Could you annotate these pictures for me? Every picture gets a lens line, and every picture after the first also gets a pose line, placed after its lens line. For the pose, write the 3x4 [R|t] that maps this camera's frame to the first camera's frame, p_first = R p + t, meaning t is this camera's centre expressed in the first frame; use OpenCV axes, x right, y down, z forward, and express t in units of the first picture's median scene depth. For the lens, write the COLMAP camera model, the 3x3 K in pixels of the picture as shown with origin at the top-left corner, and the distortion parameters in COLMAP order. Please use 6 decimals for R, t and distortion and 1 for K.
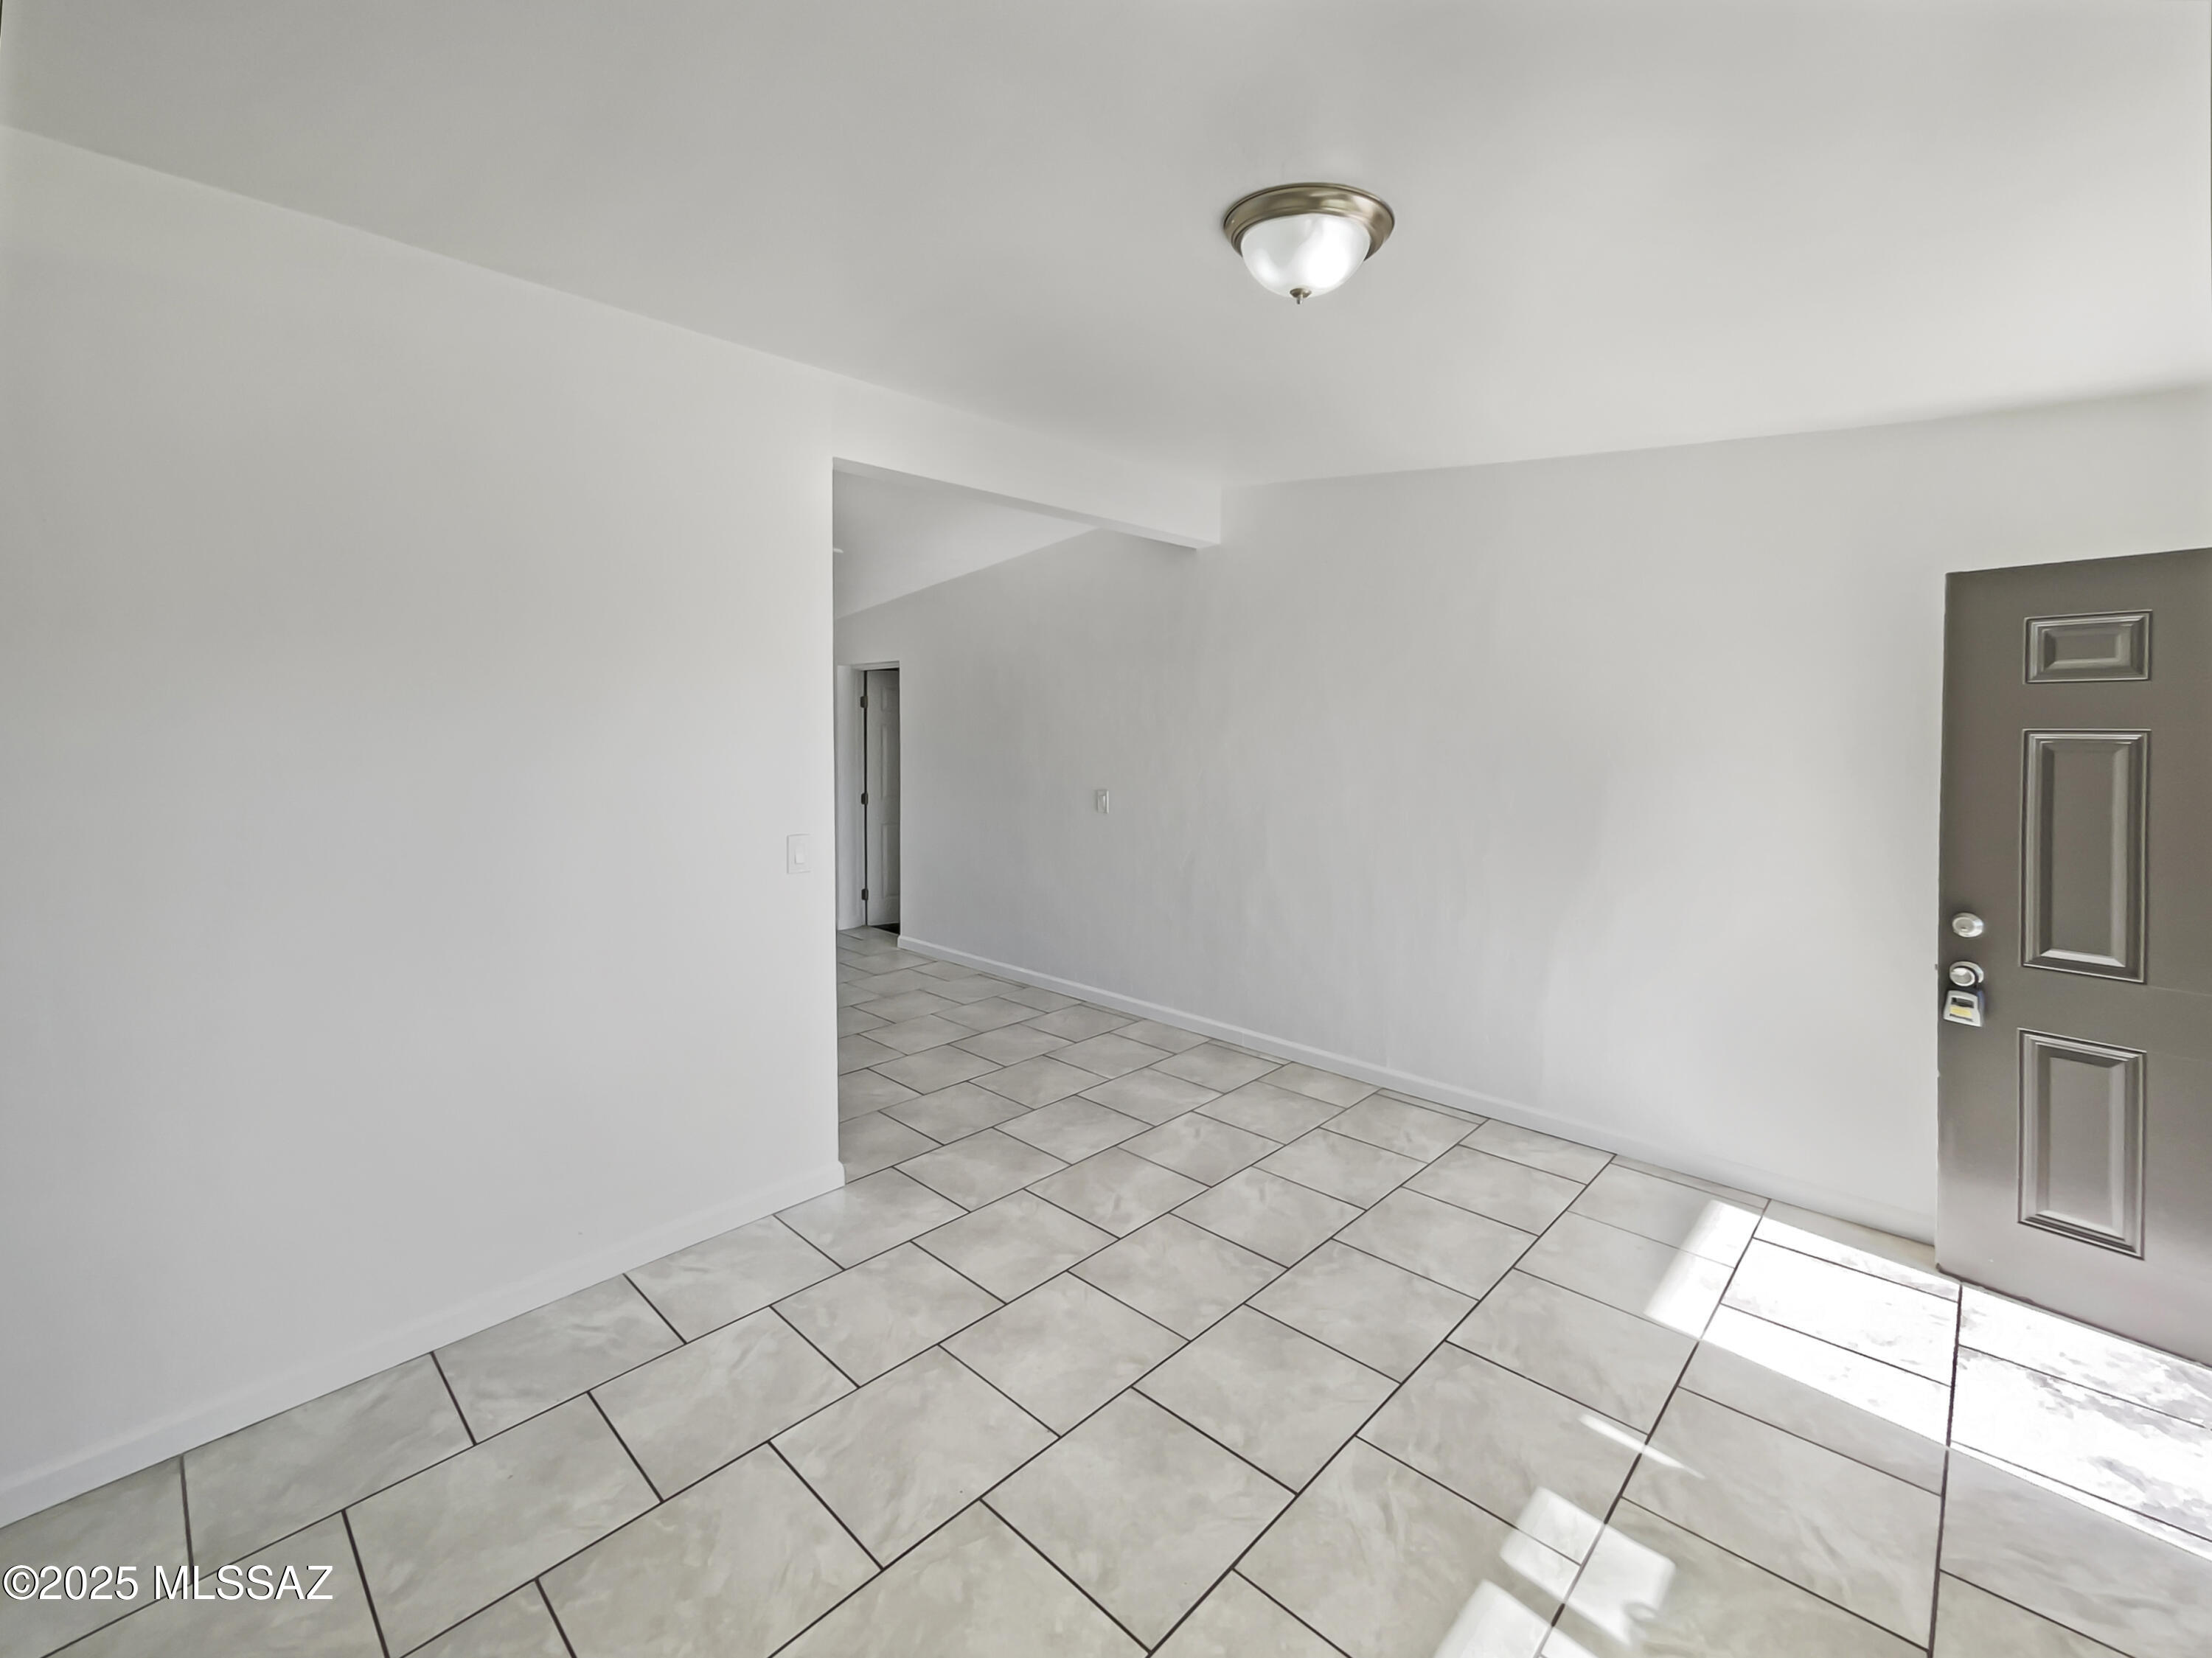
lens RADIAL K [[962.7, 0, 1101.5], [0, 962.7, 829.3], [0, 0, 1]] dist [-0.013063, 0.000578]
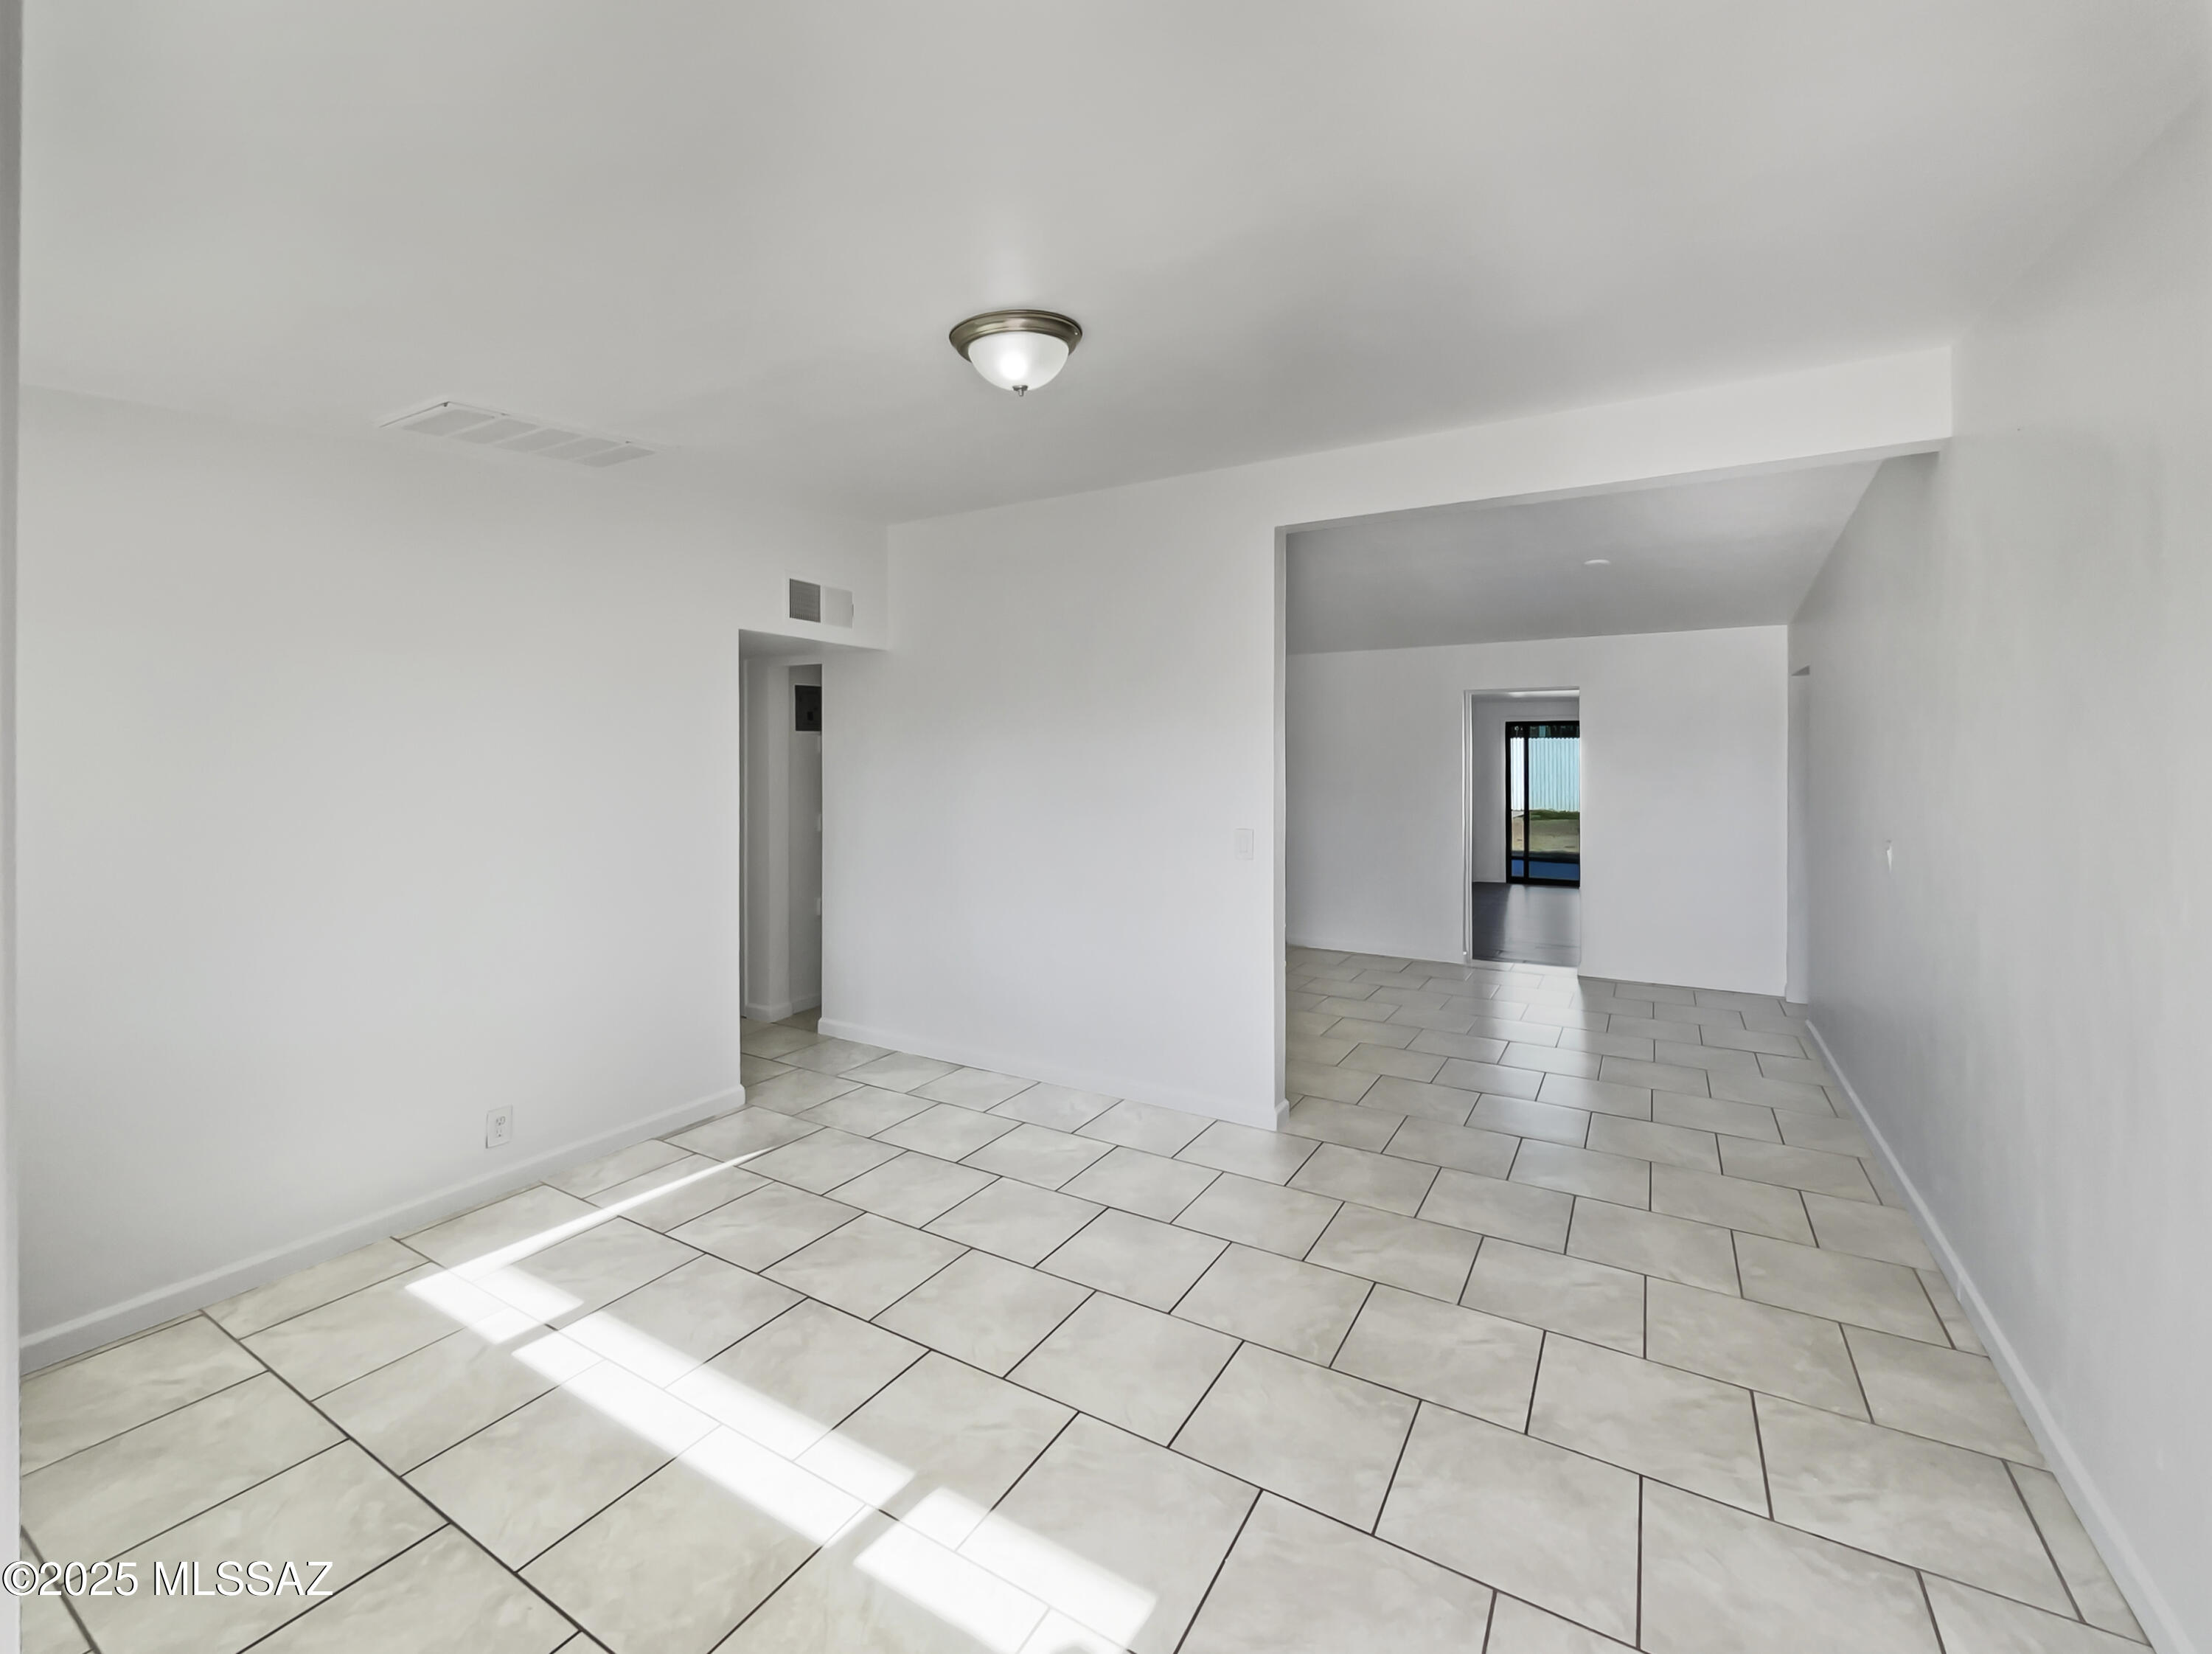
lens RADIAL K [[962.8, 0, 1102.3], [0, 962.8, 826.0], [0, 0, 1]] dist [-0.013063, 0.000578]
pose [[0.220071, 0.083422, -0.971910, 0.830049], [-0.108738, 0.992225, 0.060544, -0.064147], [0.969404, 0.092359, 0.227431, 0.463750]]
